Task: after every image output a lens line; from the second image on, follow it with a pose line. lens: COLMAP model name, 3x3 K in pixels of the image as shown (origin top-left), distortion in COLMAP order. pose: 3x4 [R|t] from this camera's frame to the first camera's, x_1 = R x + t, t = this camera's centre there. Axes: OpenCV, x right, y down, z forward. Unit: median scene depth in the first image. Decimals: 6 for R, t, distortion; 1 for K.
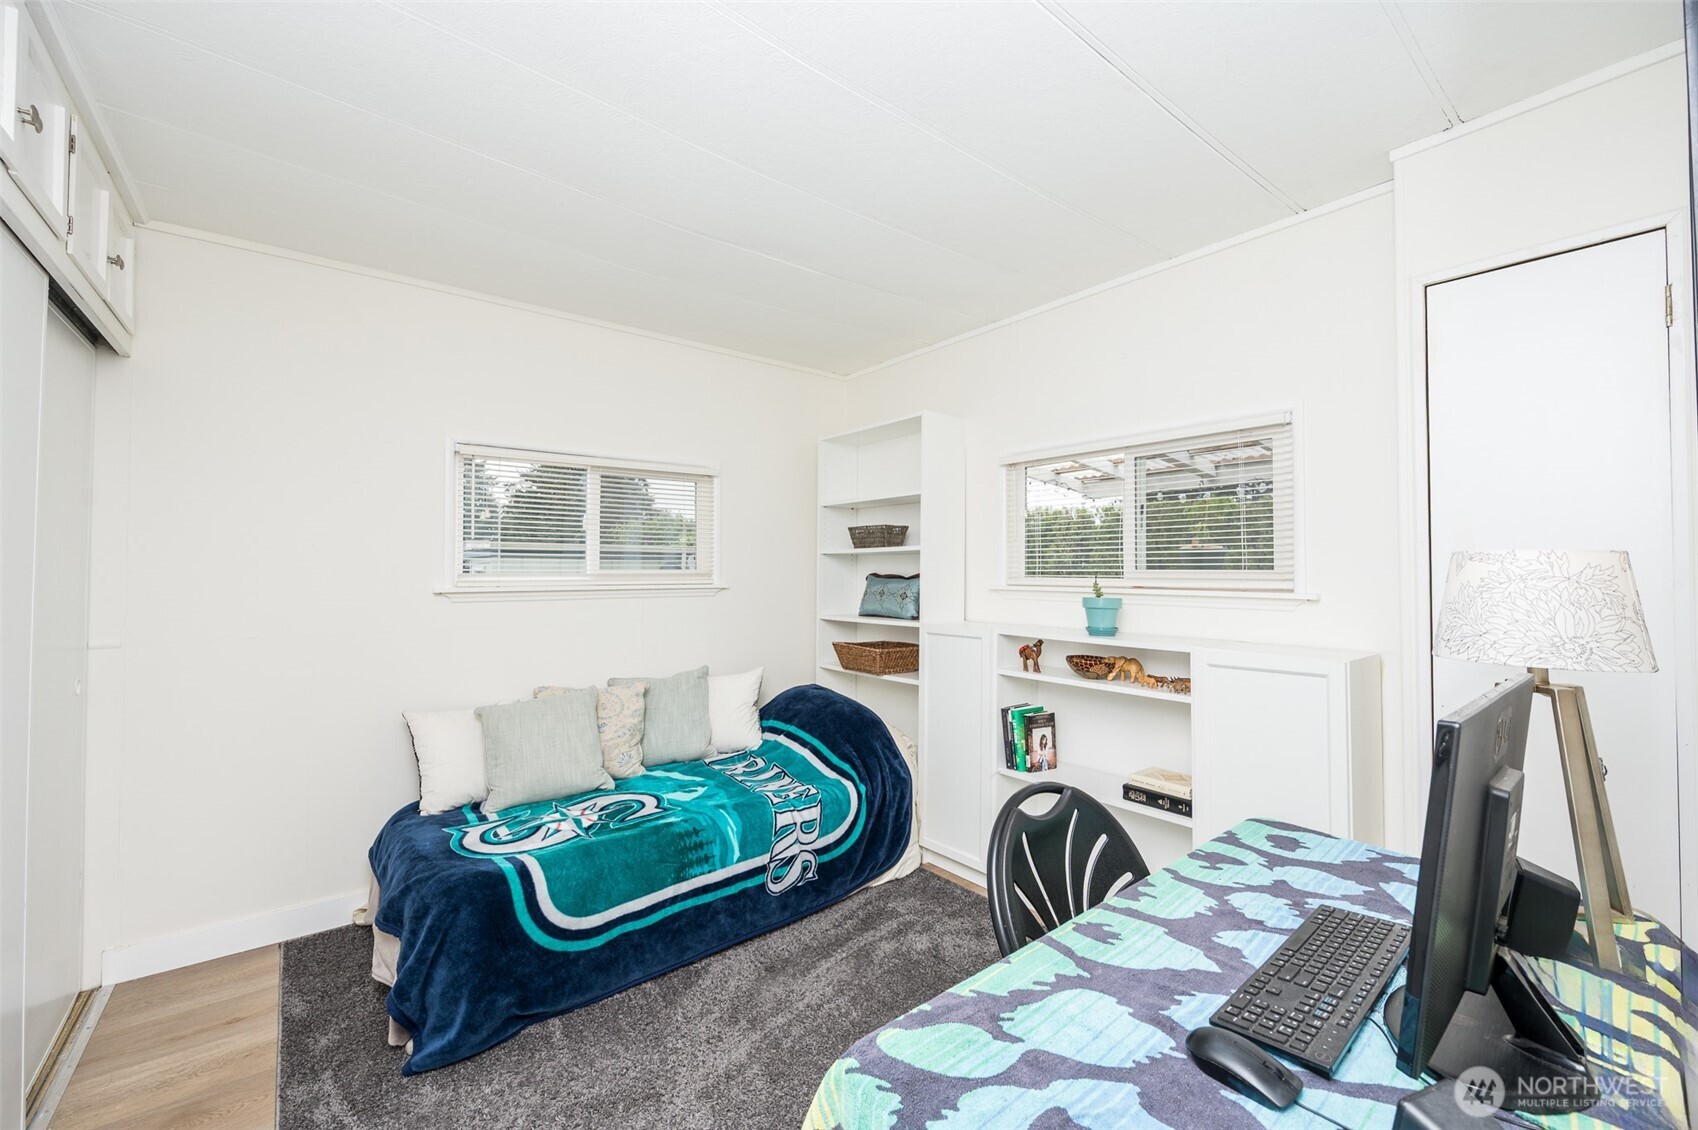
lens RADIAL K [[677.5, 0, 854.3], [0, 677.5, 559.7], [0, 0, 1]] dist [-0.009132, -0.000022]
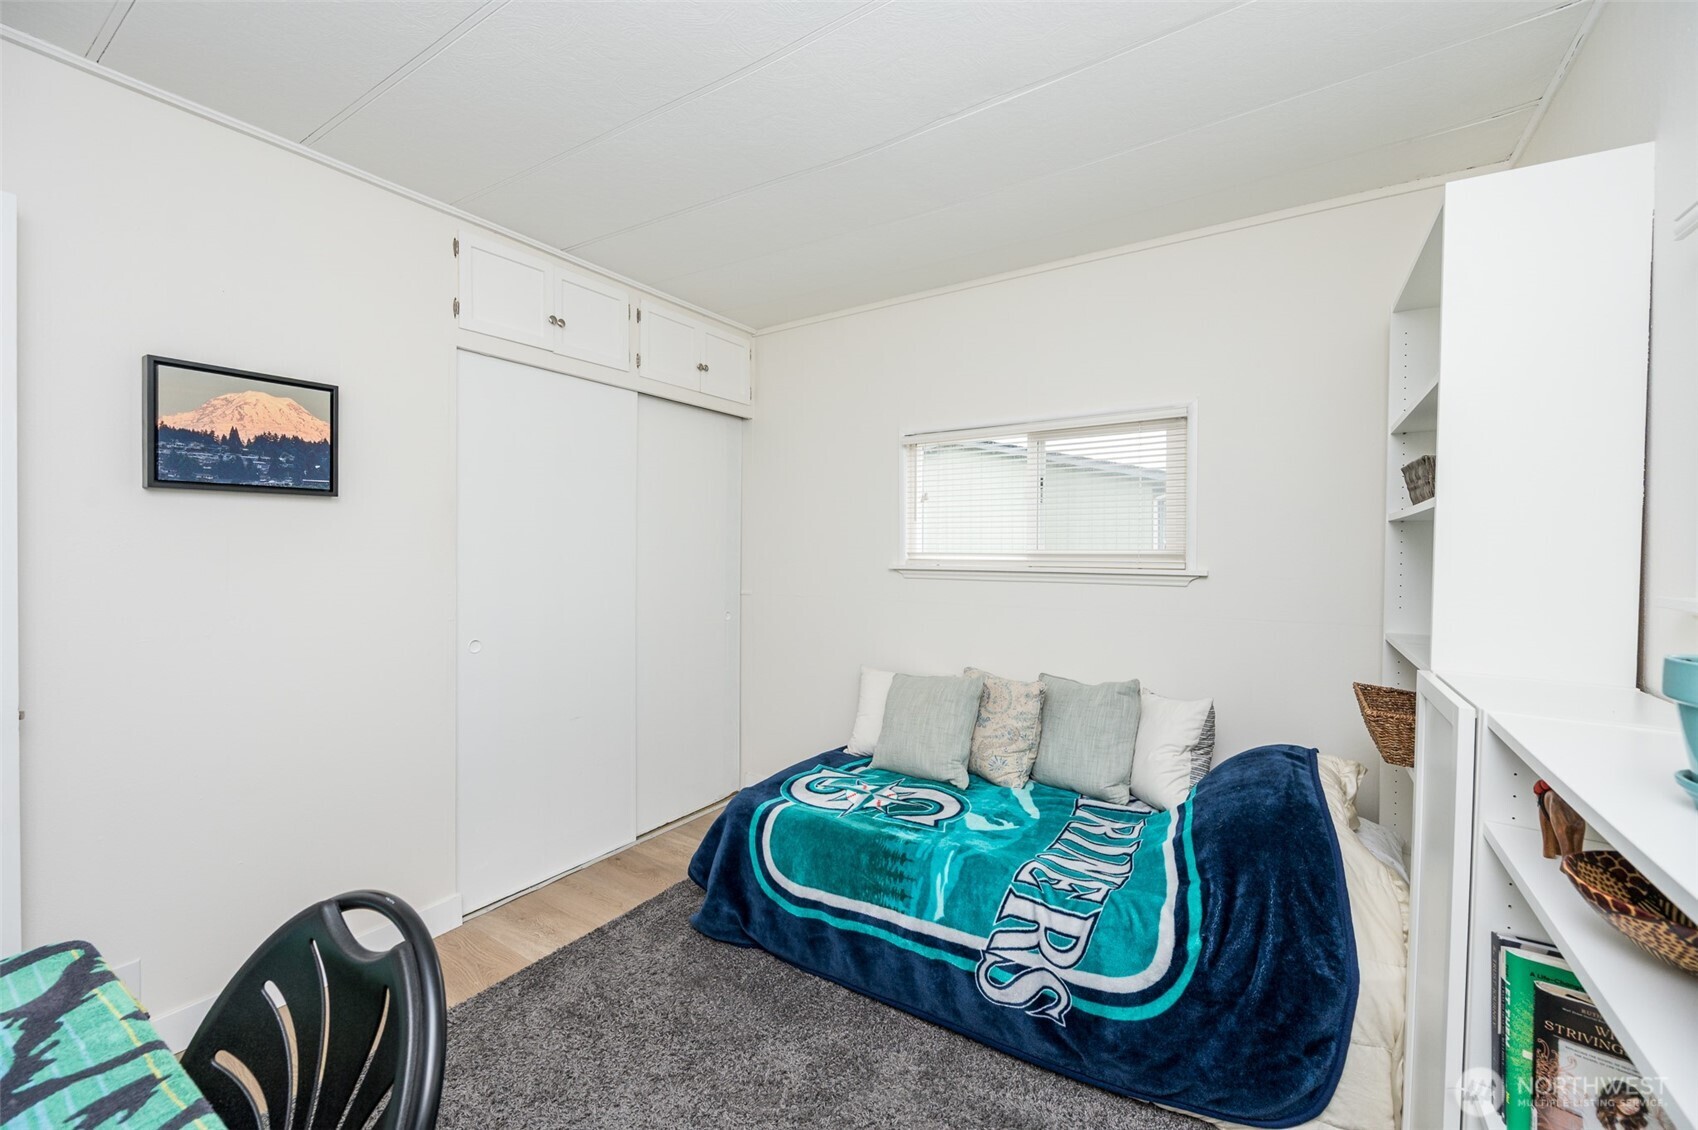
lens RADIAL K [[677.5, 0, 854.3], [0, 677.5, 559.7], [0, 0, 1]] dist [-0.009132, -0.000022]
pose [[0.305595, 0.014952, -0.952044, 0.505187], [0.012677, 0.999724, 0.019770, 0.010295], [0.952077, -0.018111, 0.305321, 0.638308]]
